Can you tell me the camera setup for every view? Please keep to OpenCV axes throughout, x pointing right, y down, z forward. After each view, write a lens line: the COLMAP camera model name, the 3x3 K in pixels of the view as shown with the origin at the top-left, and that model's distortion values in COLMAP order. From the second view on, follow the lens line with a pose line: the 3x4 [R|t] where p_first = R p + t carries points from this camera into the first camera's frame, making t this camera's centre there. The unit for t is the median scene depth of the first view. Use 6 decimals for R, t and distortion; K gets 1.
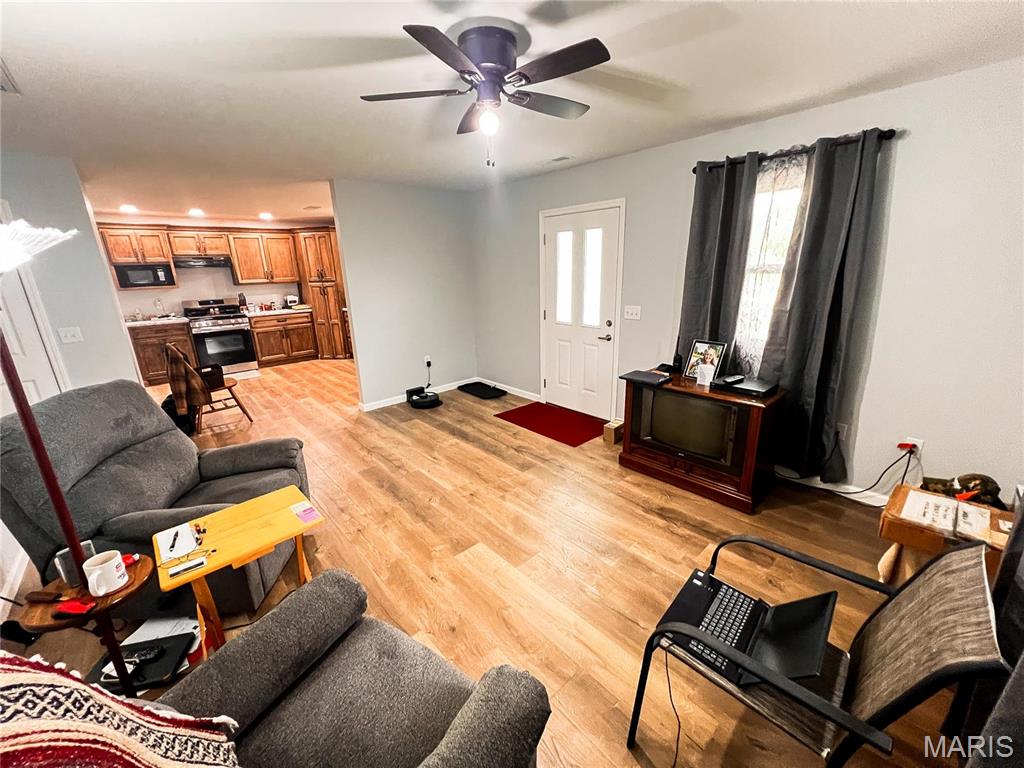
lens RADIAL K [[409.1, 0, 512.0], [0, 409.1, 384.0], [0, 0, 1]] dist [0.000202, 0.000278]
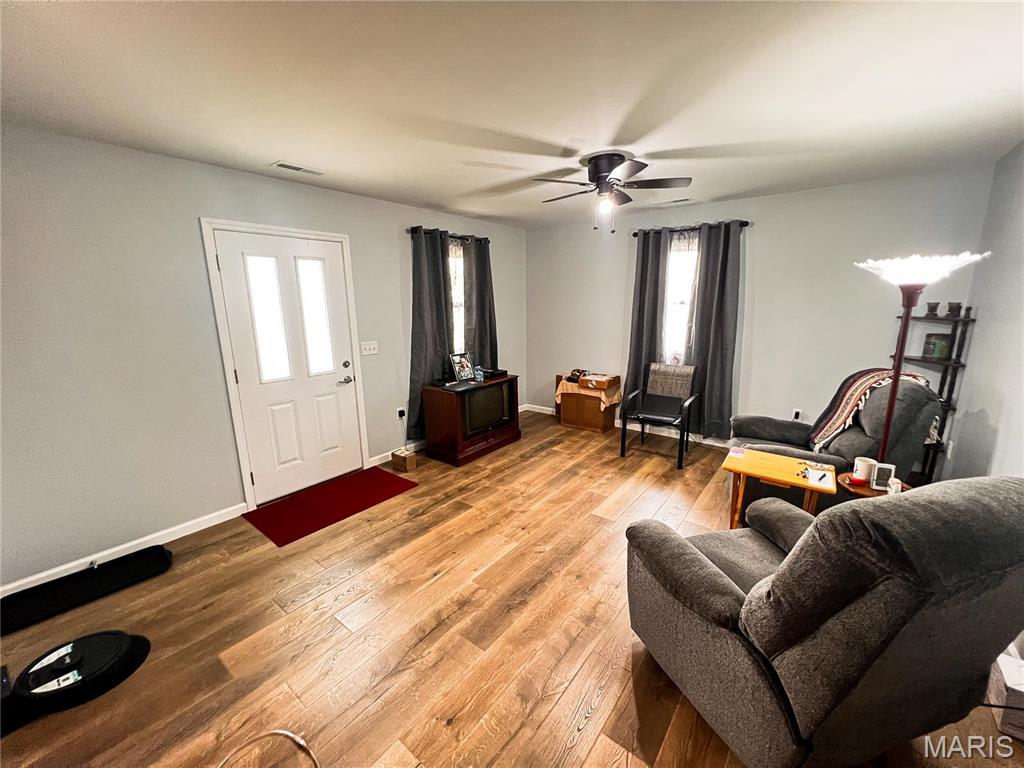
lens RADIAL K [[409.1, 0, 512.0], [0, 409.1, 384.0], [0, 0, 1]] dist [0.000202, 0.000278]
pose [[-0.168743, -0.172204, 0.970501, -0.769964], [0.293539, 0.931164, 0.216262, -0.208476], [-0.940936, 0.321372, -0.106579, 0.809561]]
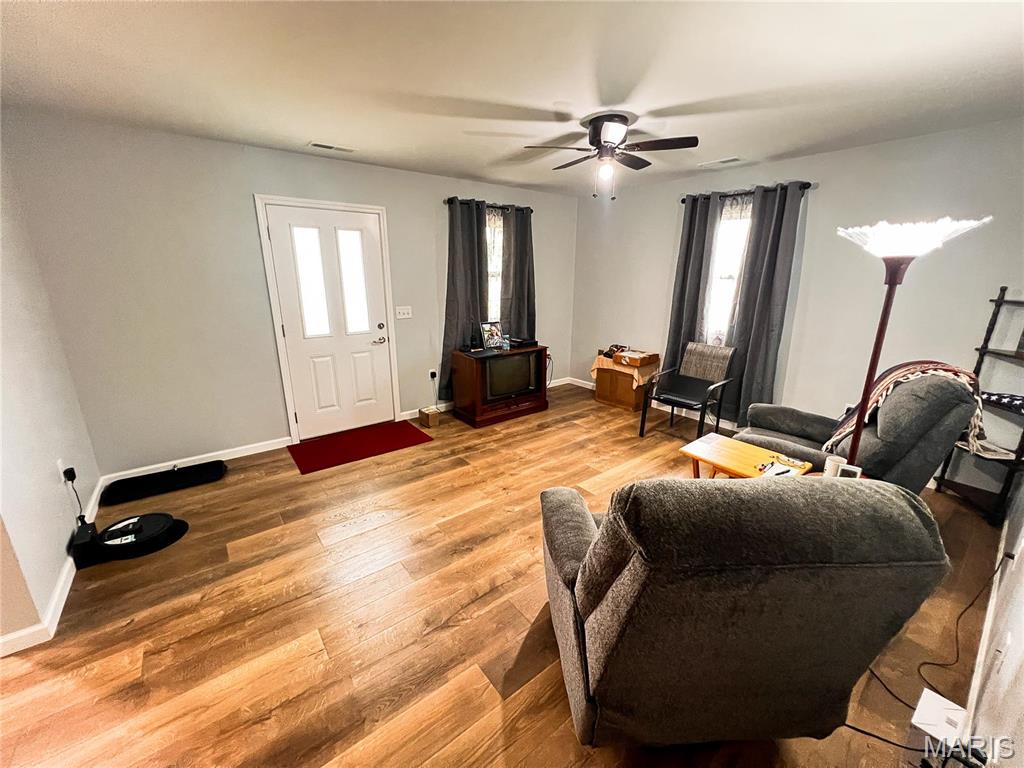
lens RADIAL K [[409.1, 0, 512.0], [0, 409.1, 384.0], [0, 0, 1]] dist [0.000202, 0.000278]
pose [[0.075375, -0.239283, 0.968020, -0.810859], [0.273018, 0.938638, 0.210761, -0.146890], [-0.959051, 0.248401, 0.136079, 0.618844]]
